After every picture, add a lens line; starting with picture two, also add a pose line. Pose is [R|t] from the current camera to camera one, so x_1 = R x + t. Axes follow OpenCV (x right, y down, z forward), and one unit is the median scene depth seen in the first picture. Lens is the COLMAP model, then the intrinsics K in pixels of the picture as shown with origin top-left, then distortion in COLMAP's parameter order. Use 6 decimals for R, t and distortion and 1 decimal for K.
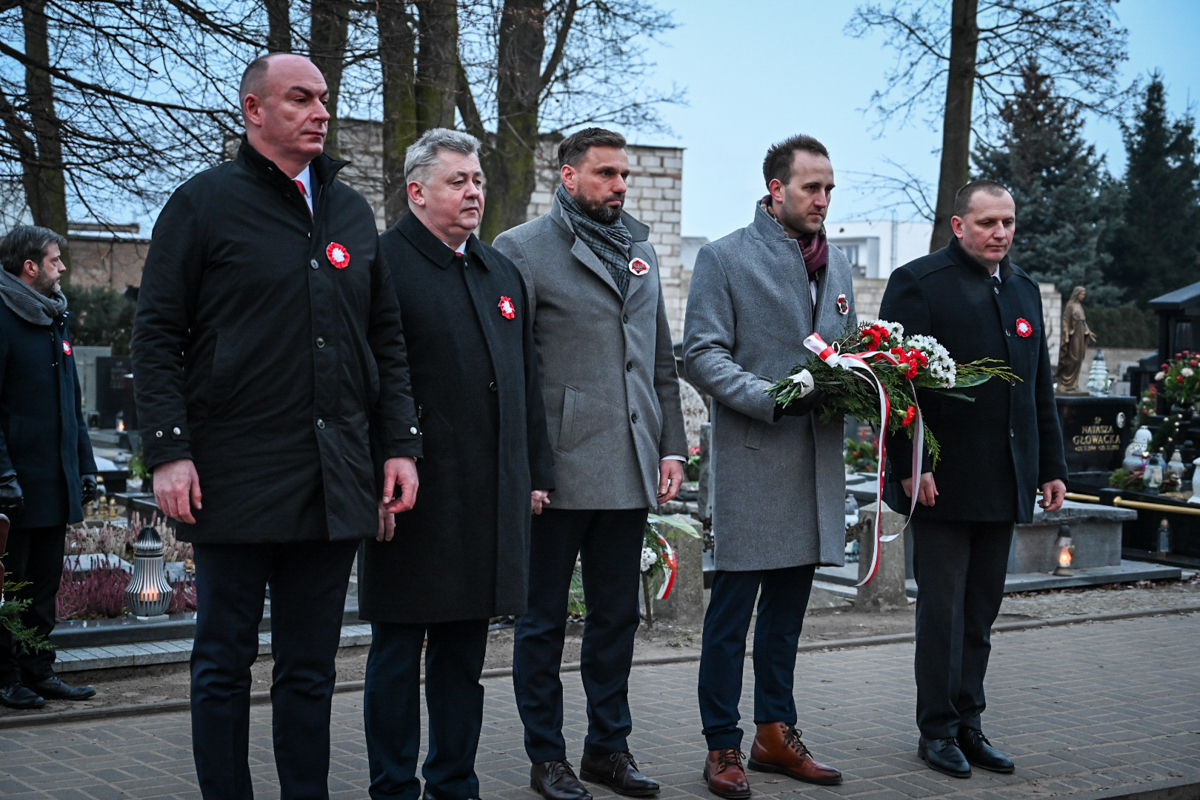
lens RADIAL K [[1992.4, 0, 598.4], [0, 1992.4, 400.7], [0, 0, 1]] dist [-0.071169, 0.000000]
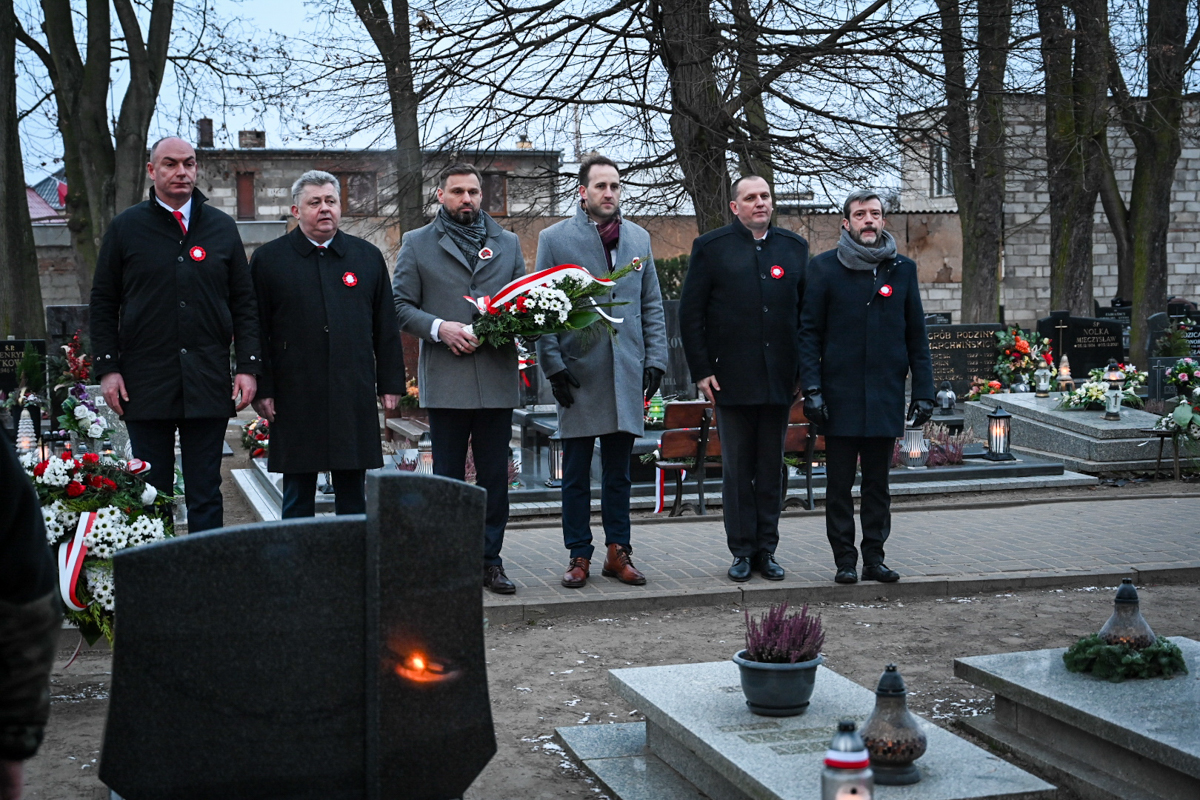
lens RADIAL K [[1801.5, 0, 601.7], [0, 1801.5, 395.4], [0, 0, 1]] dist [-0.023967, 0.000000]
pose [[0.939533, -0.014545, -0.342150, 0.032840], [0.023508, 0.999480, 0.022062, 0.011425], [0.341651, -0.028771, 0.939386, -0.422942]]
